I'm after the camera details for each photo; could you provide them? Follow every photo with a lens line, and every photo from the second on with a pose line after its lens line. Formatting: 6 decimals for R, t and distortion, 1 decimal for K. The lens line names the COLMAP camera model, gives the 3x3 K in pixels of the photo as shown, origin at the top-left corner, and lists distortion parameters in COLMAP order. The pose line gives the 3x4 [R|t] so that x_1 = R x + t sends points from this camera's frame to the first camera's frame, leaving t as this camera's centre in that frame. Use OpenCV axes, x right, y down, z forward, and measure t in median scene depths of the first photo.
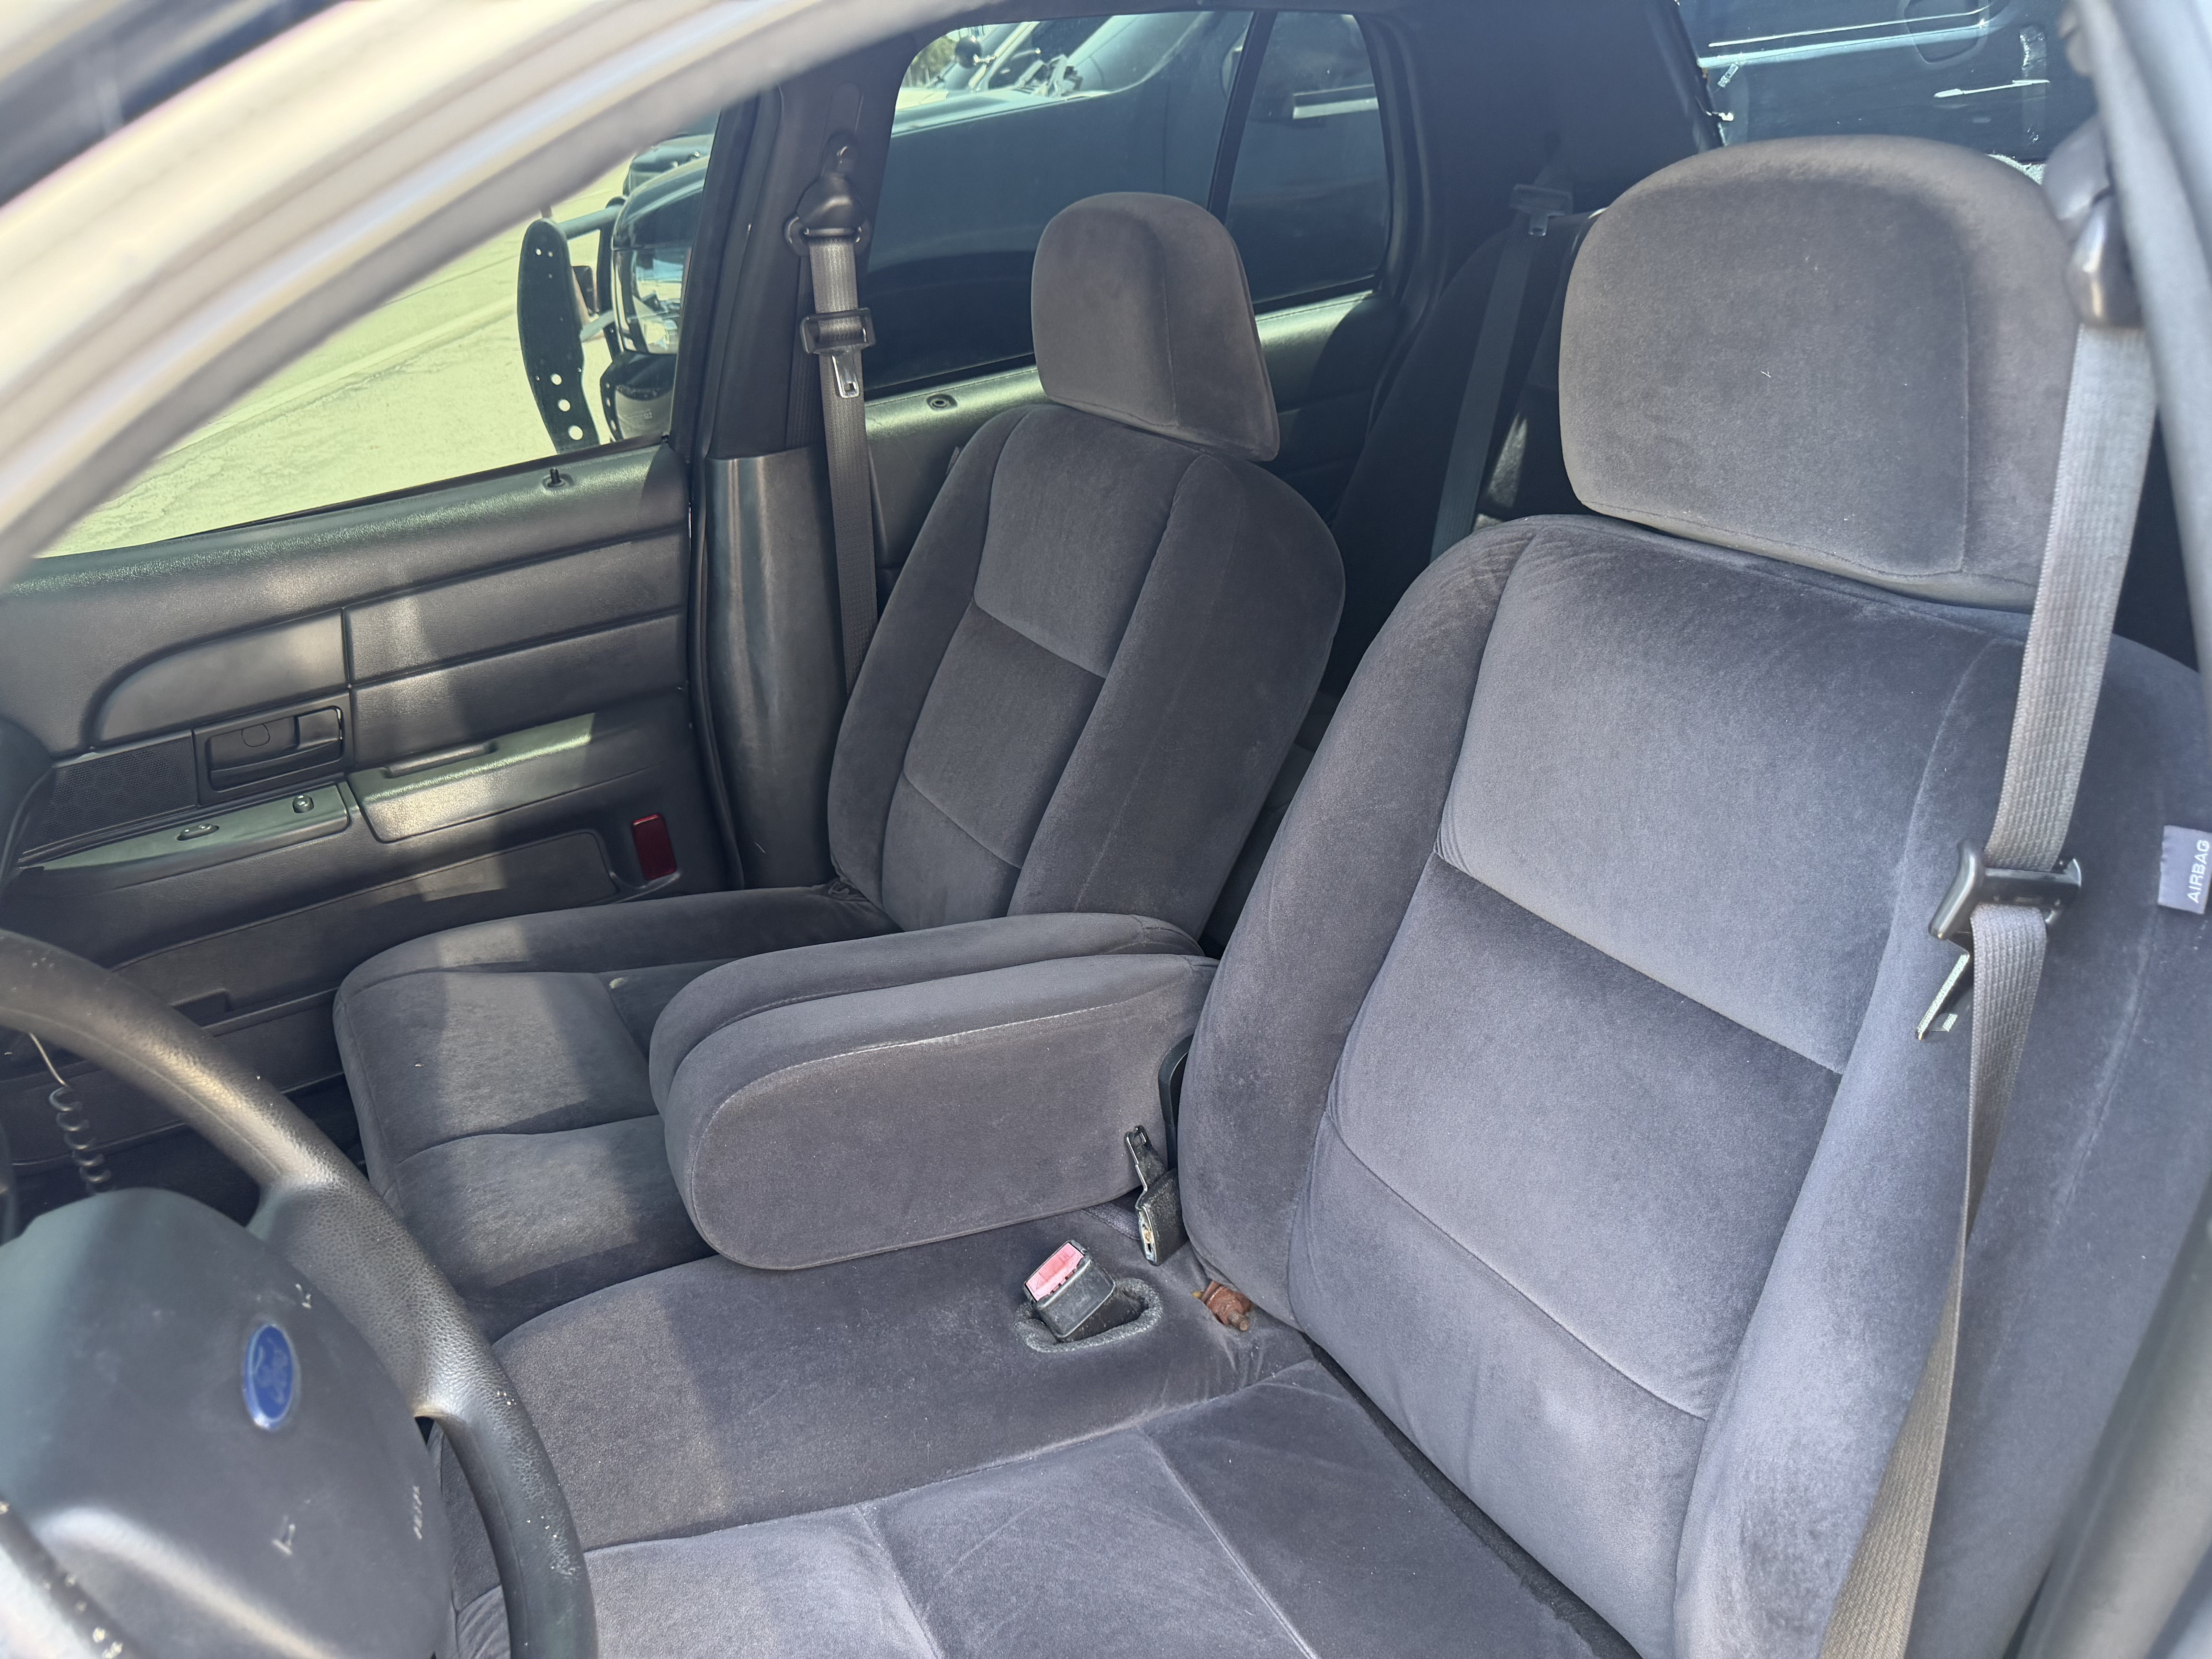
lens RADIAL K [[1551.3, 0, 1090.0], [0, 1551.3, 838.1], [0, 0, 1]] dist [0.060355, -0.099094]
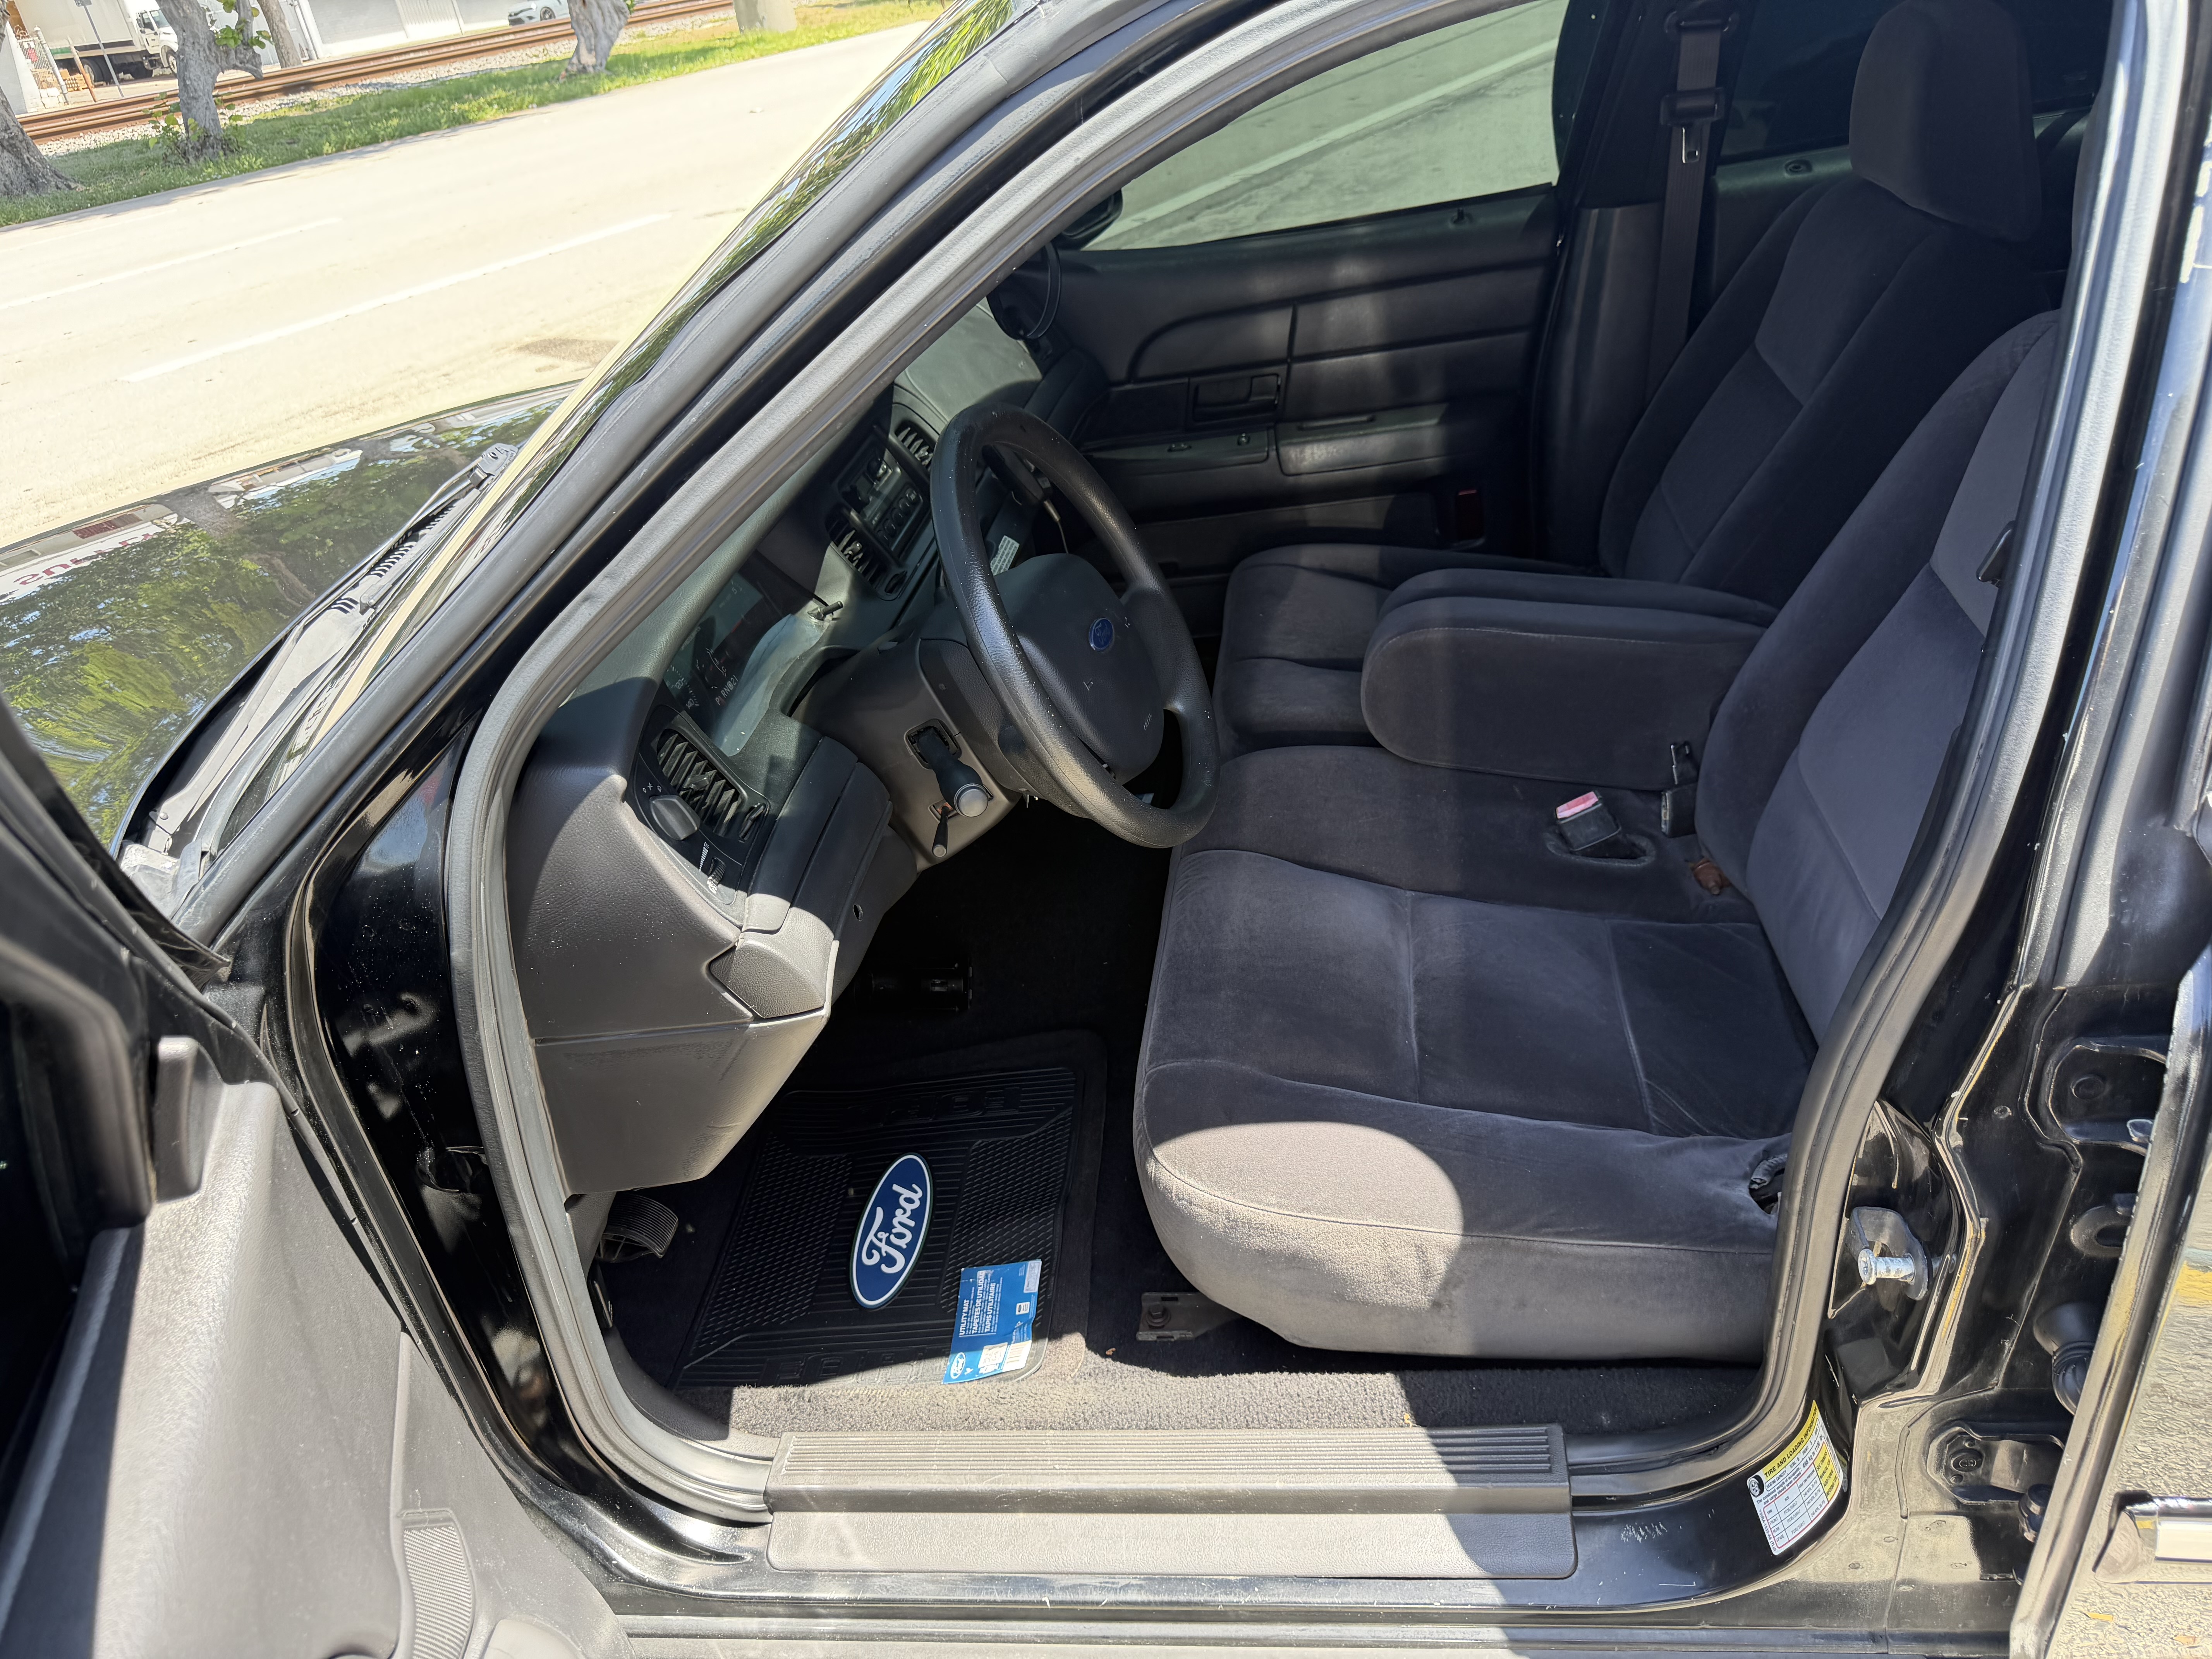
lens RADIAL K [[1551.3, 0, 1090.0], [0, 1551.3, 838.1], [0, 0, 1]] dist [0.060355, -0.099094]
pose [[0.802089, 0.275794, -0.529709, 0.262465], [-0.189290, 0.958652, 0.212500, 0.054323], [0.566413, -0.070175, 0.821129, -0.312997]]
